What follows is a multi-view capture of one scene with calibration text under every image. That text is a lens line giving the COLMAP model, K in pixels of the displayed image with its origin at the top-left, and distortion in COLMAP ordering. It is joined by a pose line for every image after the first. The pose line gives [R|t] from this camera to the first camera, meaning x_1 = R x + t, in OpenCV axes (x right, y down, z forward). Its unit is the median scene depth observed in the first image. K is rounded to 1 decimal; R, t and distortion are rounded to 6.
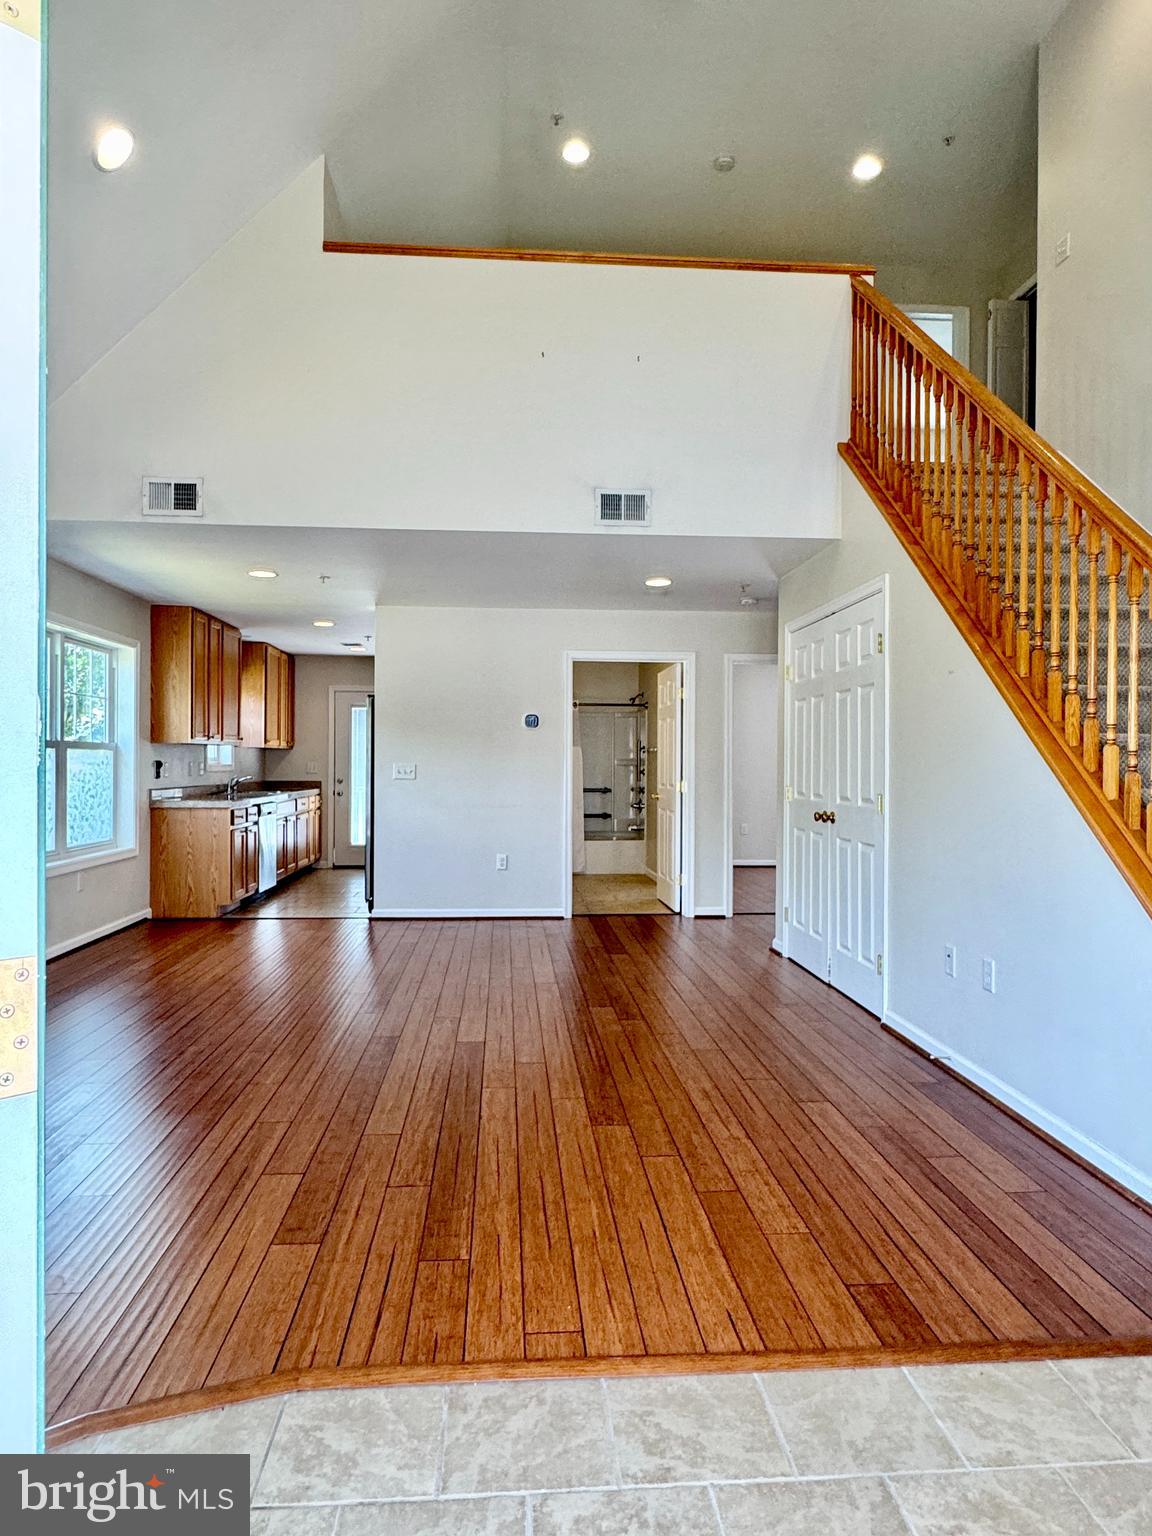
lens RADIAL K [[975.8, 0, 581.8], [0, 975.8, 762.6], [0, 0, 1]] dist [0.002862, 0.000625]
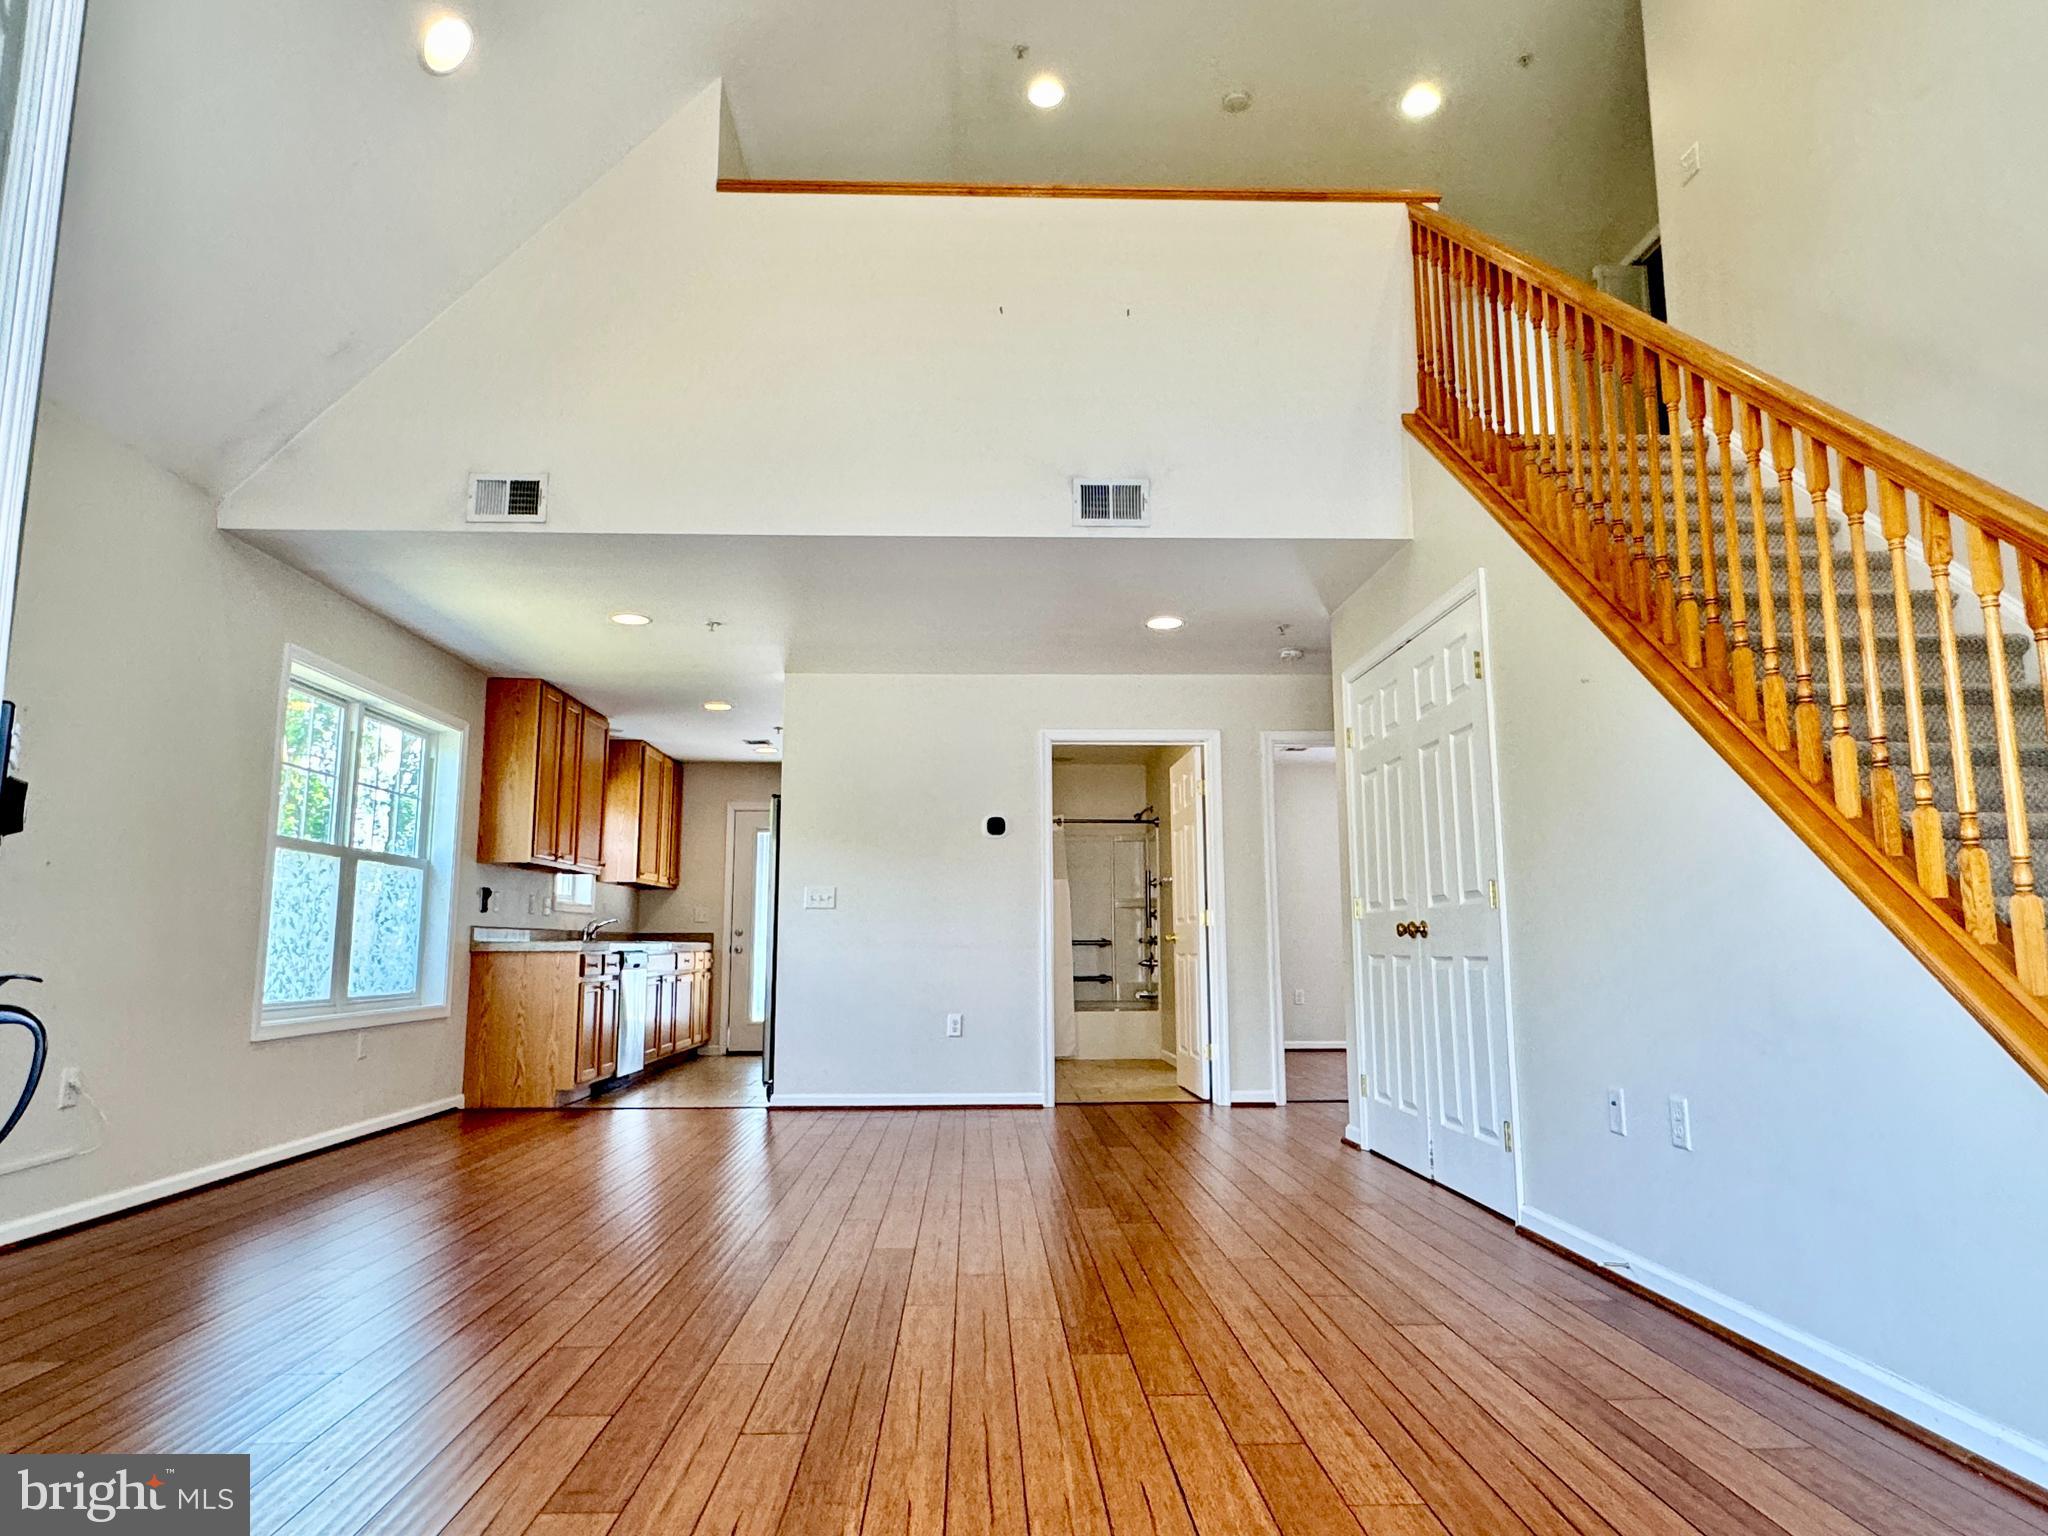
lens RADIAL K [[1296.2, 0, 1025.1], [0, 1296.2, 744.0], [0, 0, 1]] dist [0.004852, 0.001985]
pose [[0.999151, -0.014789, -0.038445, 0.013322], [0.008664, 0.987900, -0.154848, 0.075181], [0.040270, 0.154384, 0.987190, 0.067606]]
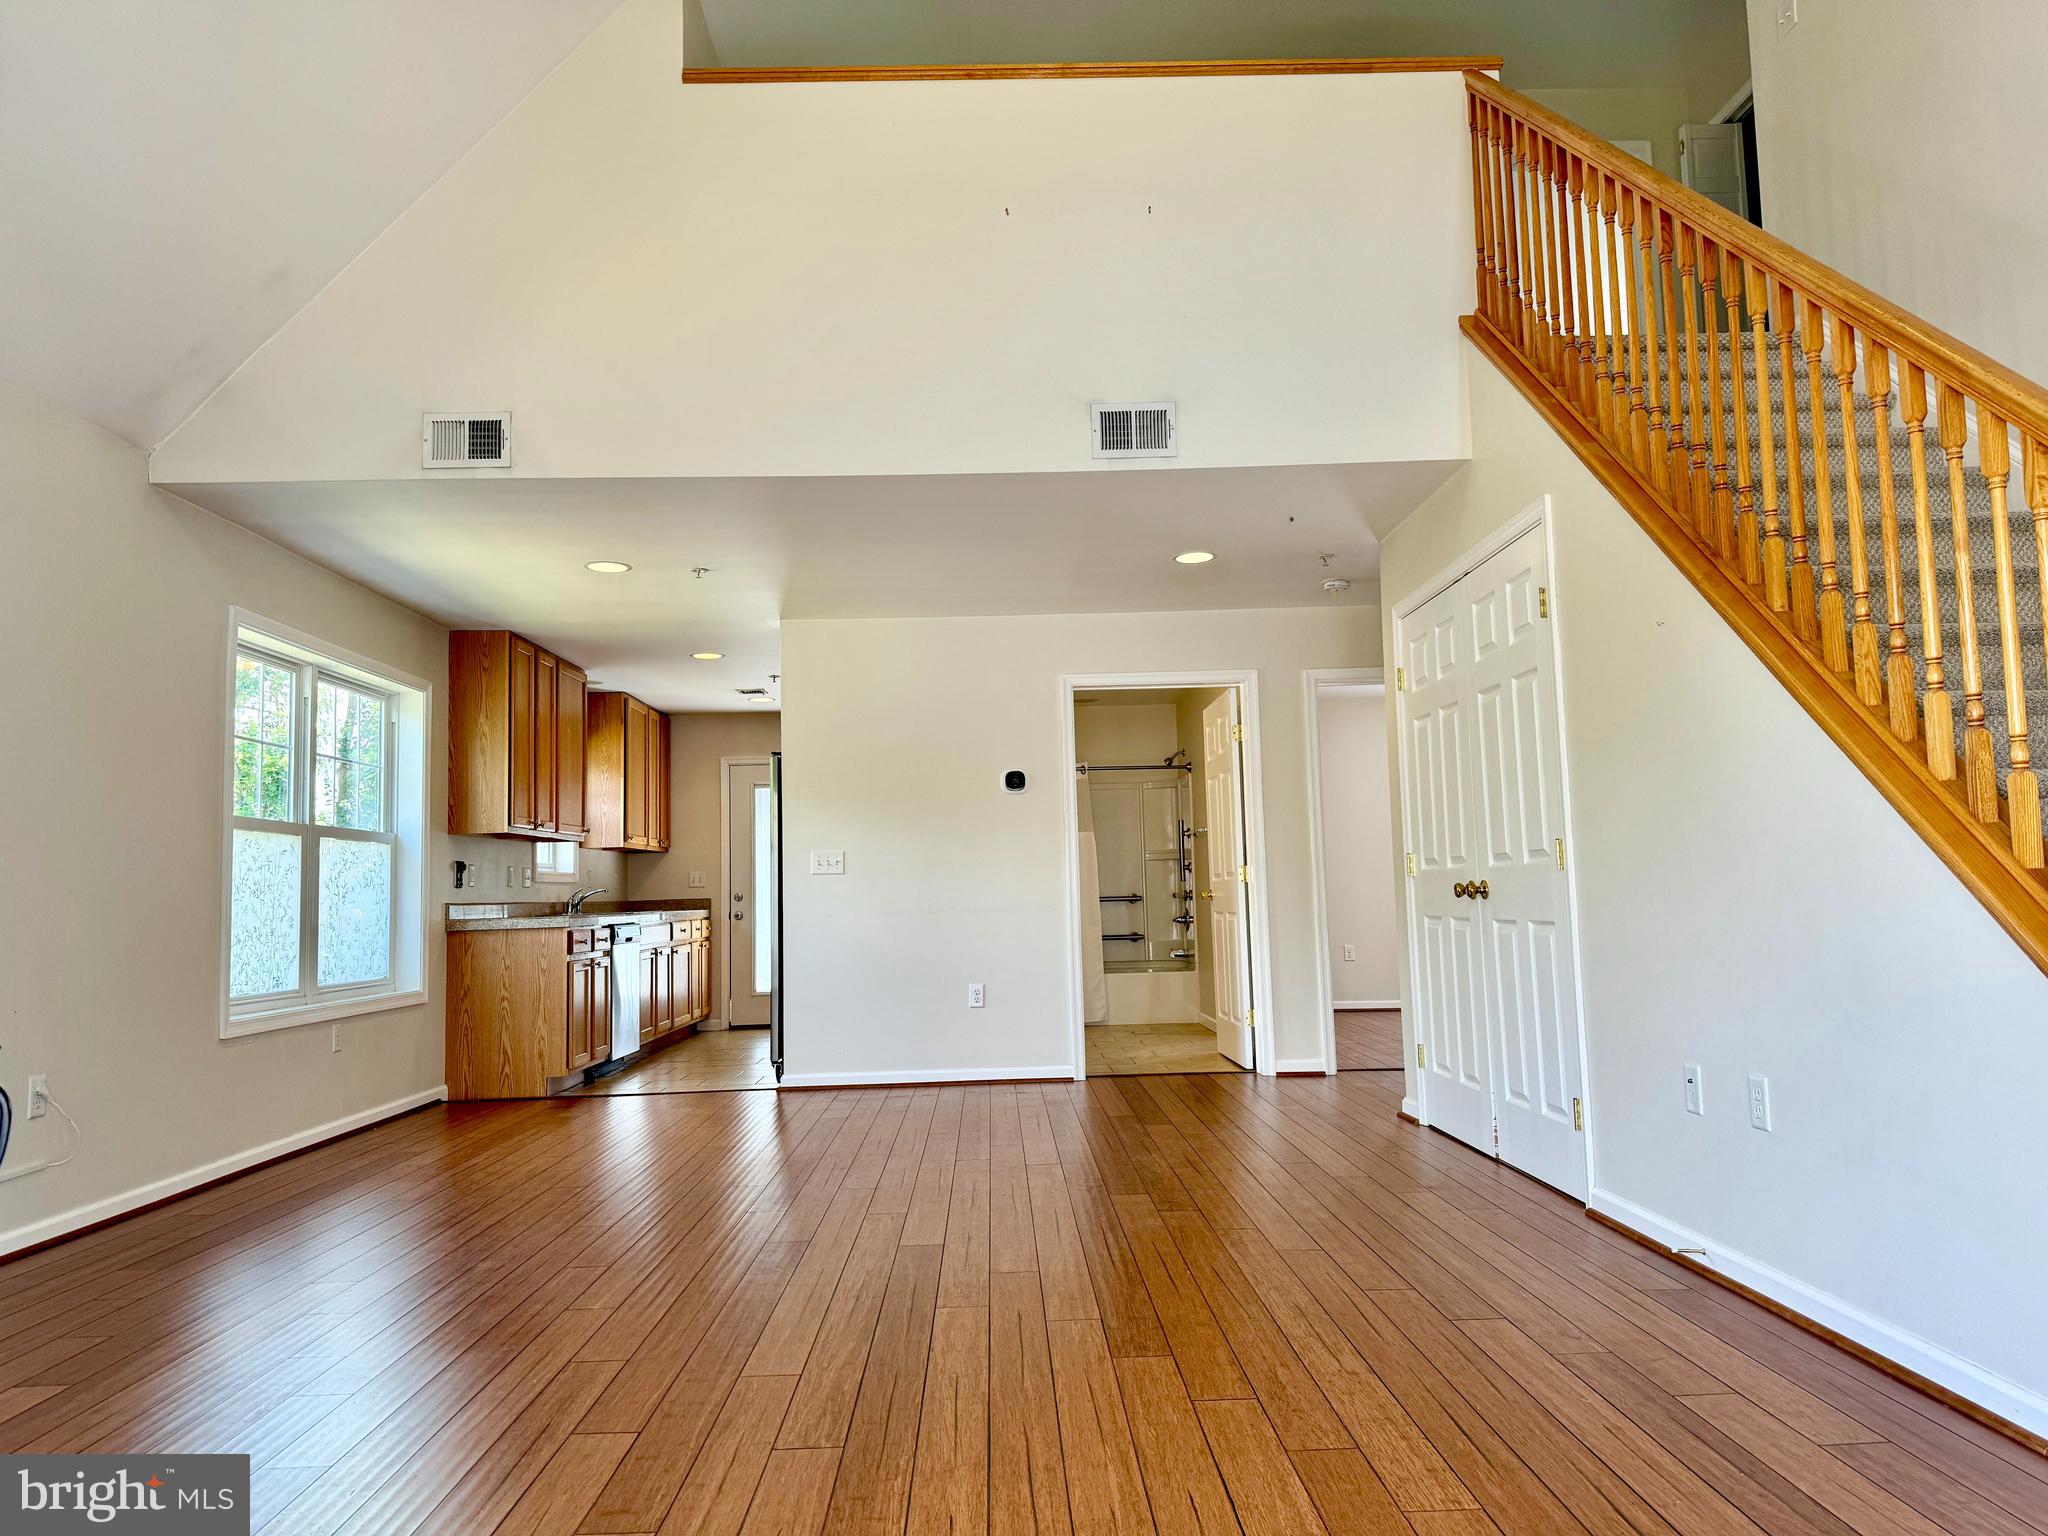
lens RADIAL K [[1439.8, 0, 1026.9], [0, 1439.8, 763.7], [0, 0, 1]] dist [0.076915, -0.101597]
pose [[0.997984, -0.037043, -0.051540, 0.012494], [0.032213, 0.995277, -0.091579, 0.058166], [0.054689, 0.089734, 0.994463, 0.040464]]
